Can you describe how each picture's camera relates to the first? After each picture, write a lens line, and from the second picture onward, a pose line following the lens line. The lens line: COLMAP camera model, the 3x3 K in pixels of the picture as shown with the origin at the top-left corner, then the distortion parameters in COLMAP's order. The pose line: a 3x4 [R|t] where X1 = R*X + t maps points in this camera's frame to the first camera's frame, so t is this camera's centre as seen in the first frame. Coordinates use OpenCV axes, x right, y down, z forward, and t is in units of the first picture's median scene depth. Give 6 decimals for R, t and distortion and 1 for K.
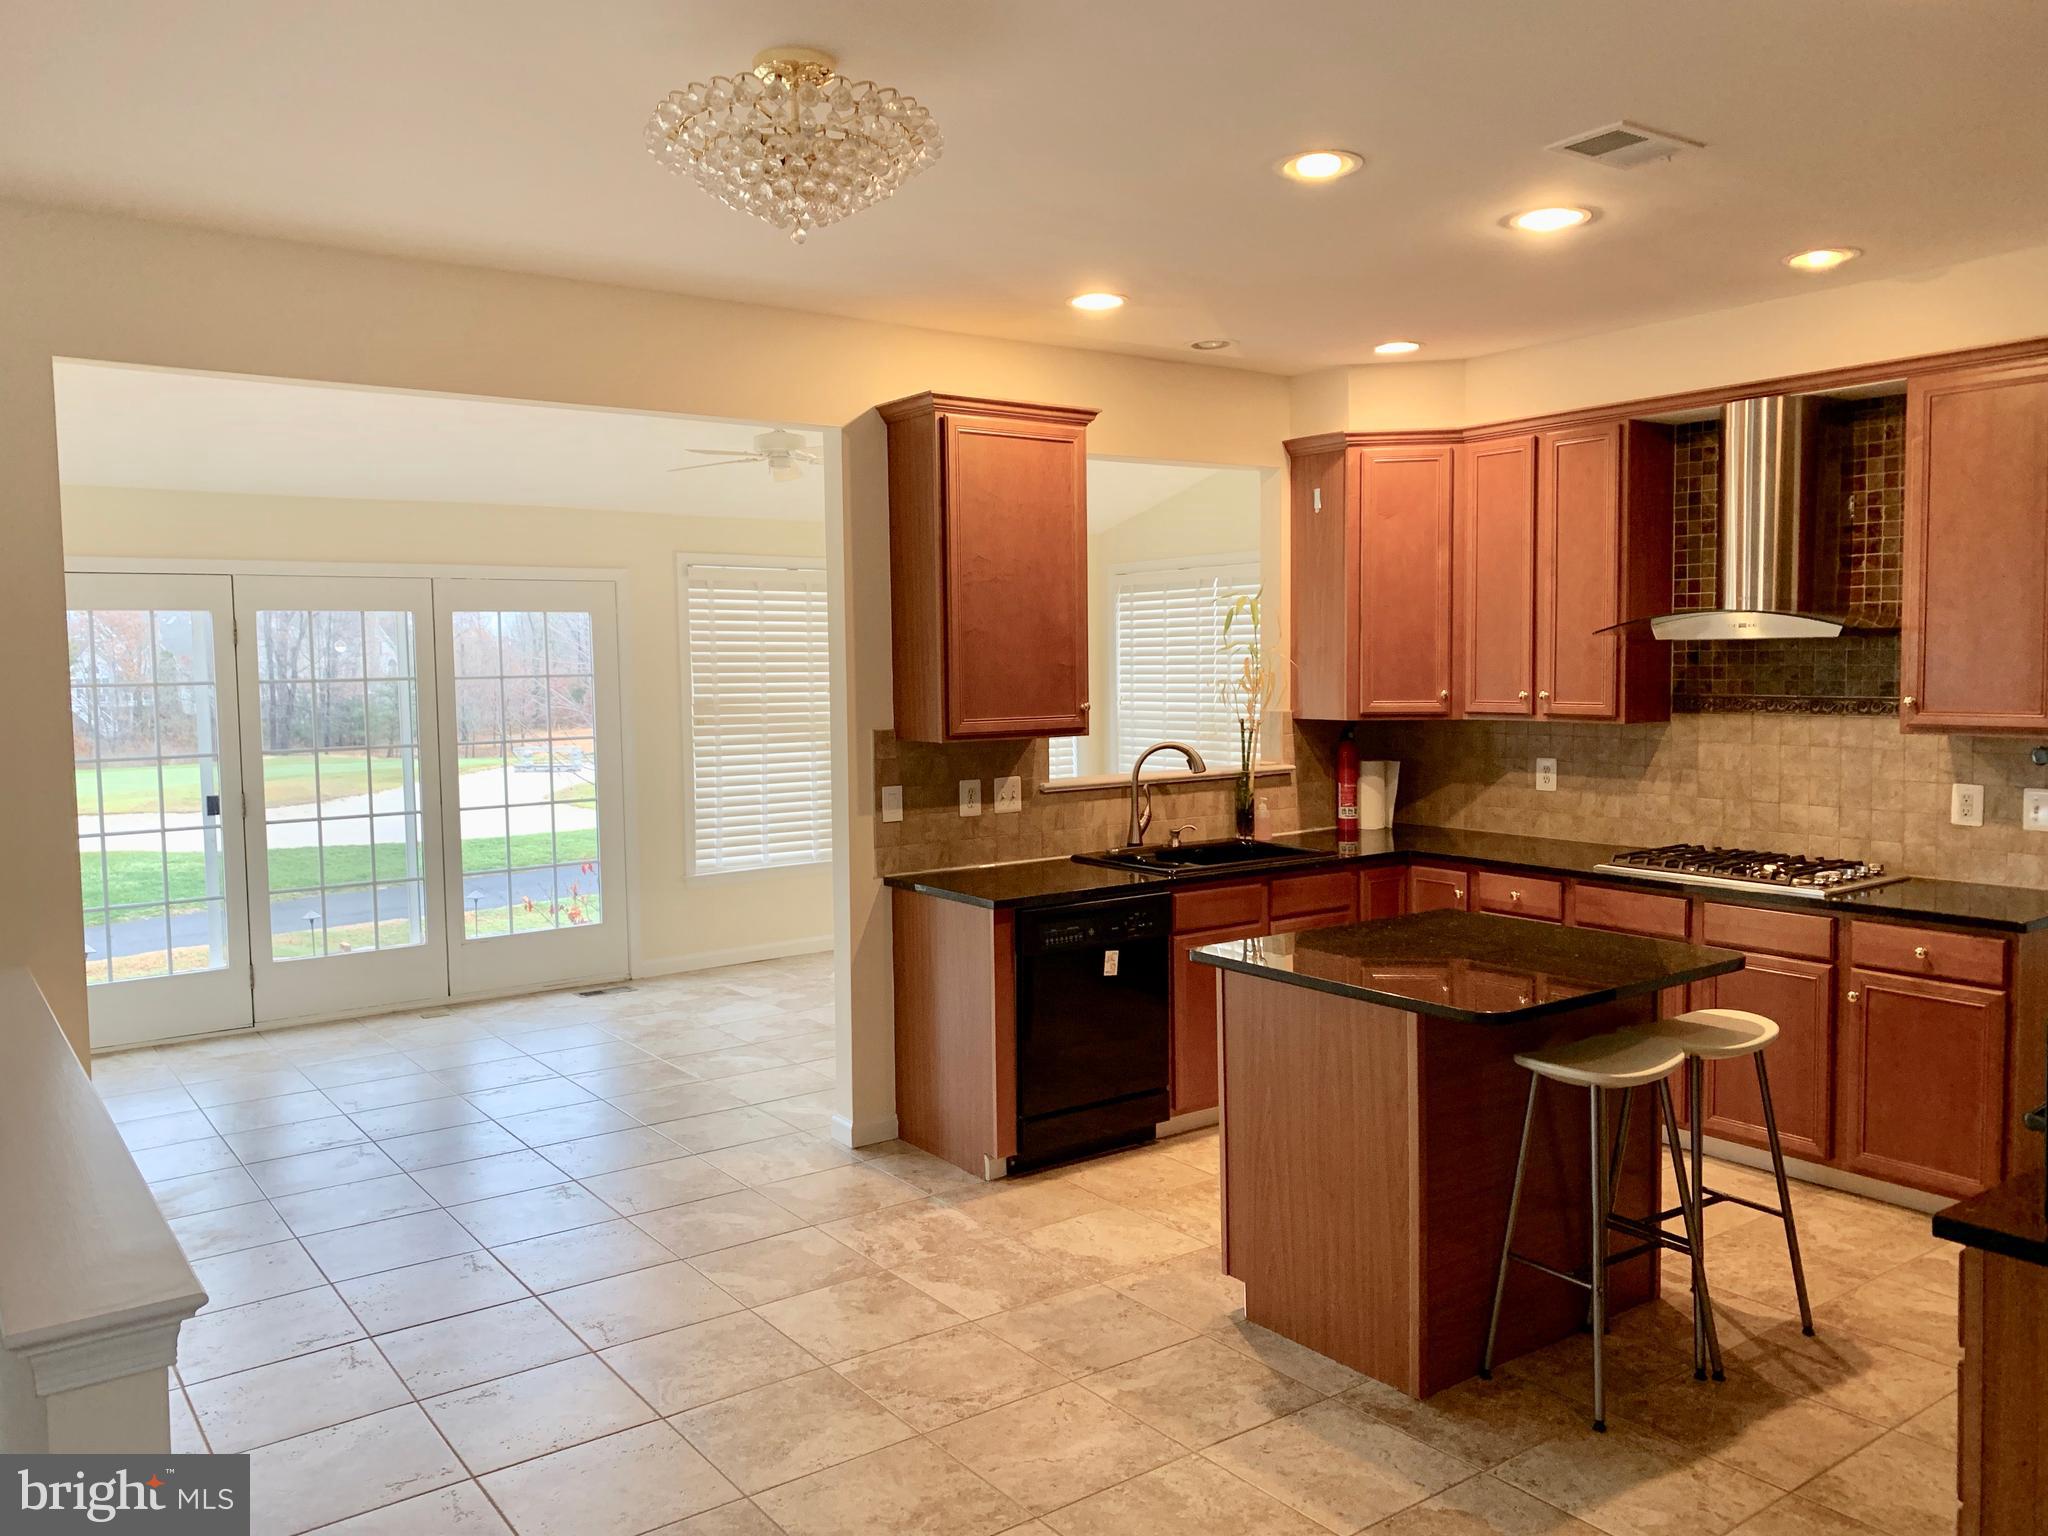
lens RADIAL K [[1546.3, 0, 1009.9], [0, 1546.3, 768.7], [0, 0, 1]] dist [0.045687, -0.064115]
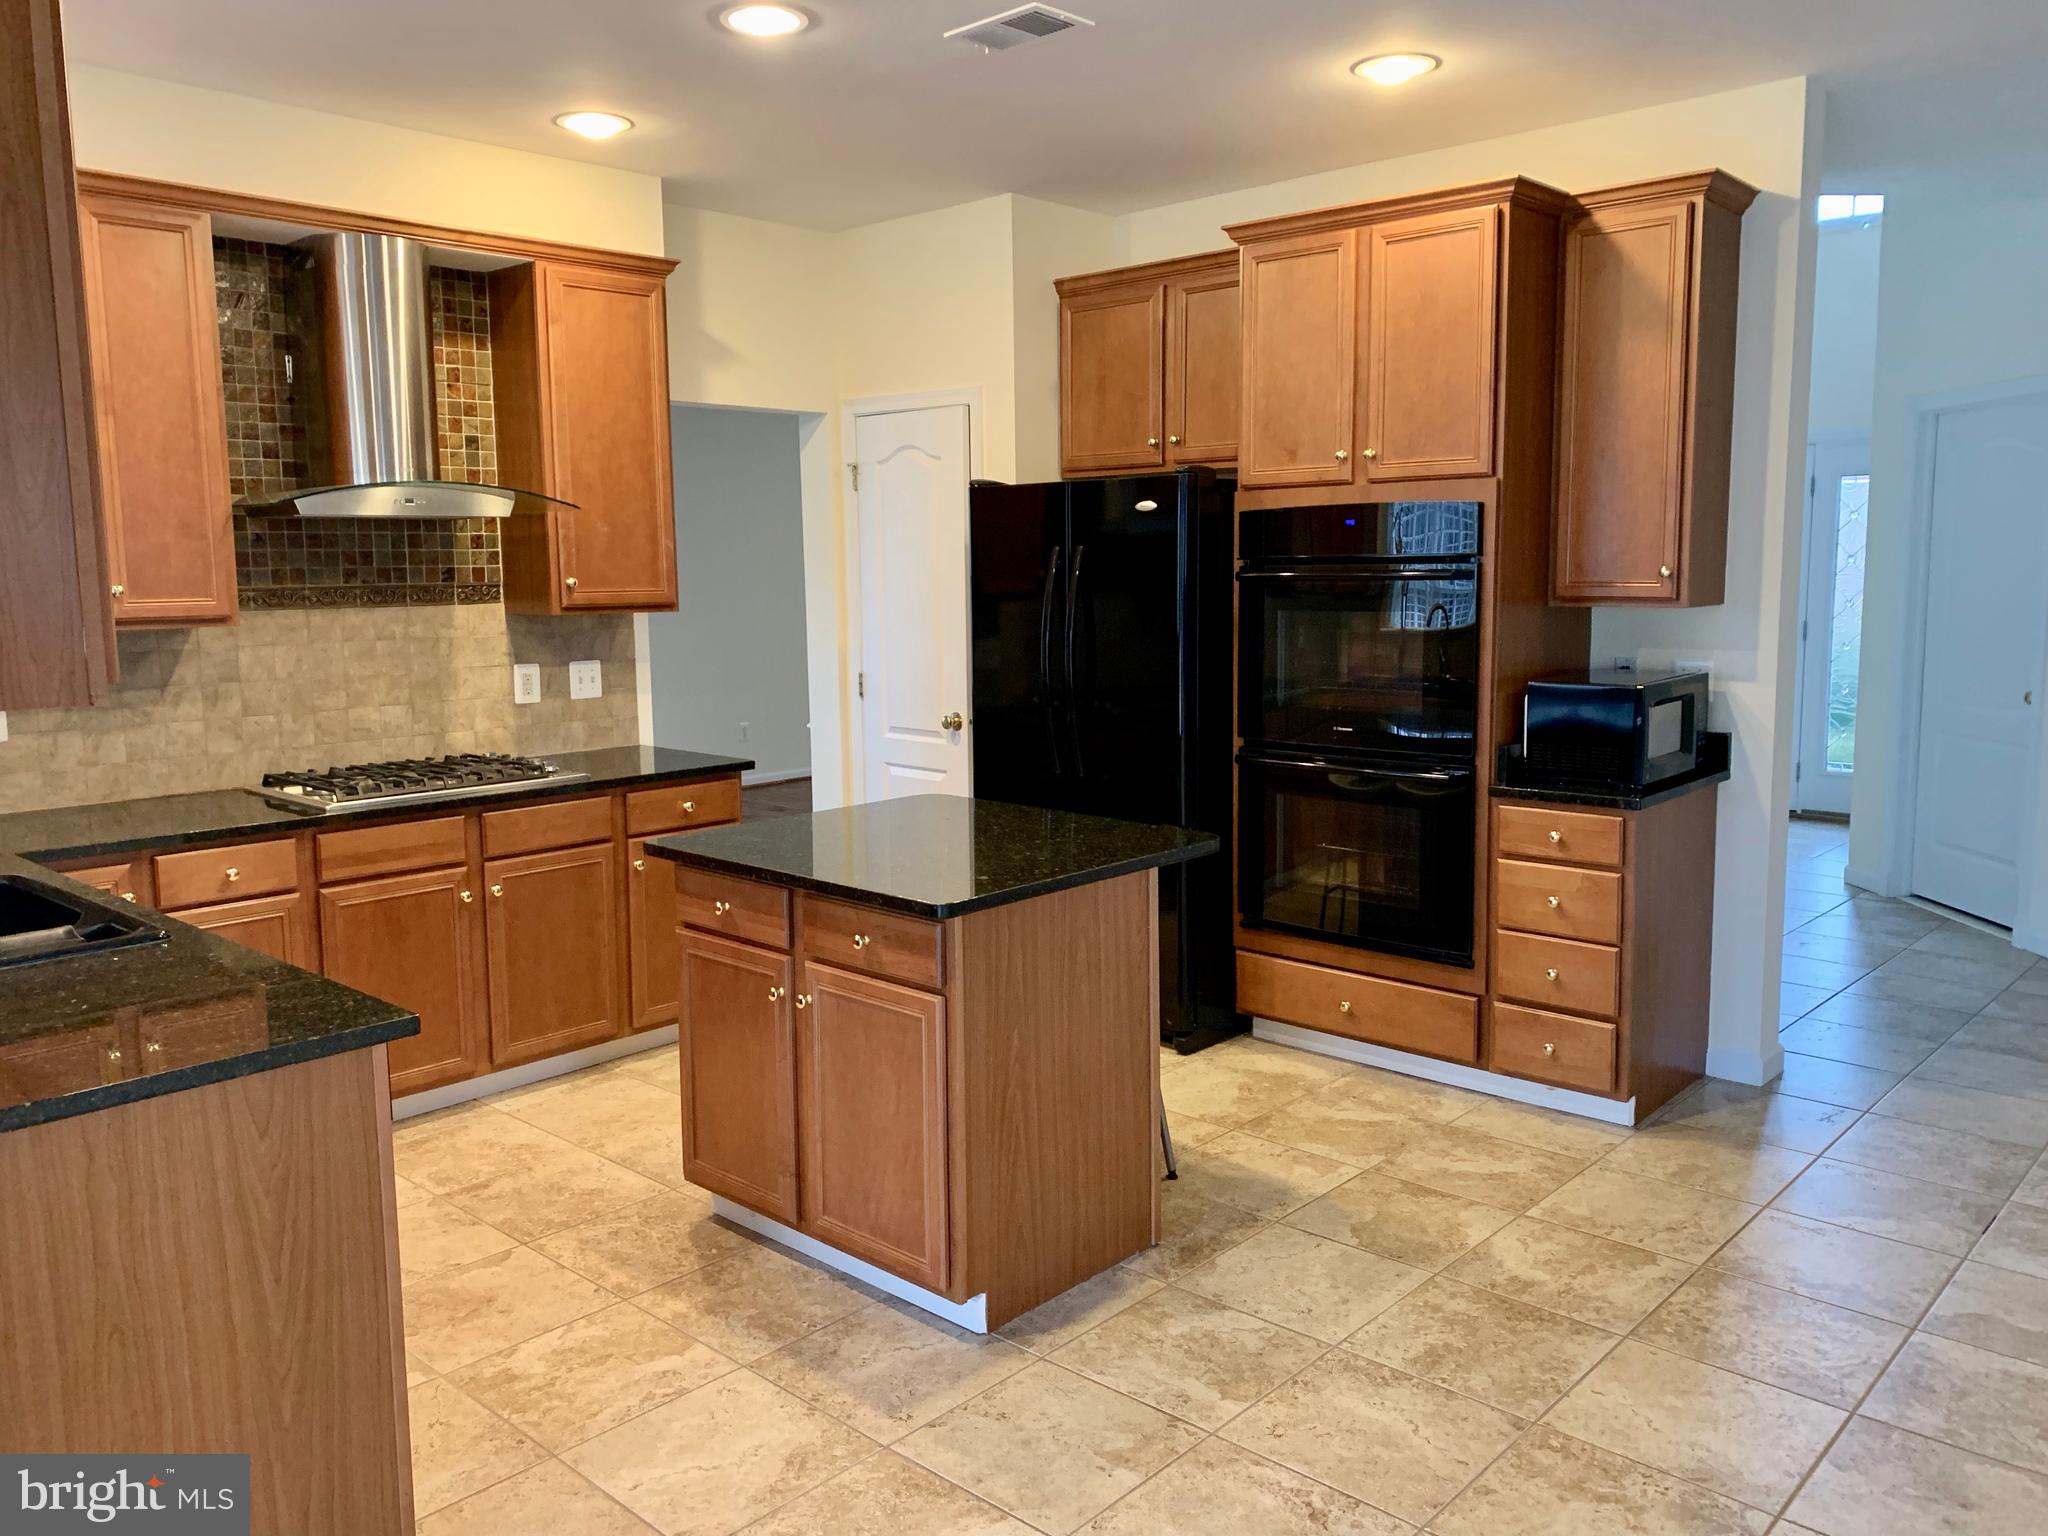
lens RADIAL K [[1546.3, 0, 1028.1], [0, 1546.3, 769.6], [0, 0, 1]] dist [0.045687, -0.064115]
pose [[-0.189035, -0.119765, 0.974640, -0.447555], [0.085606, 0.986746, 0.137856, -0.032956], [-0.978232, 0.109495, -0.176277, 0.807621]]
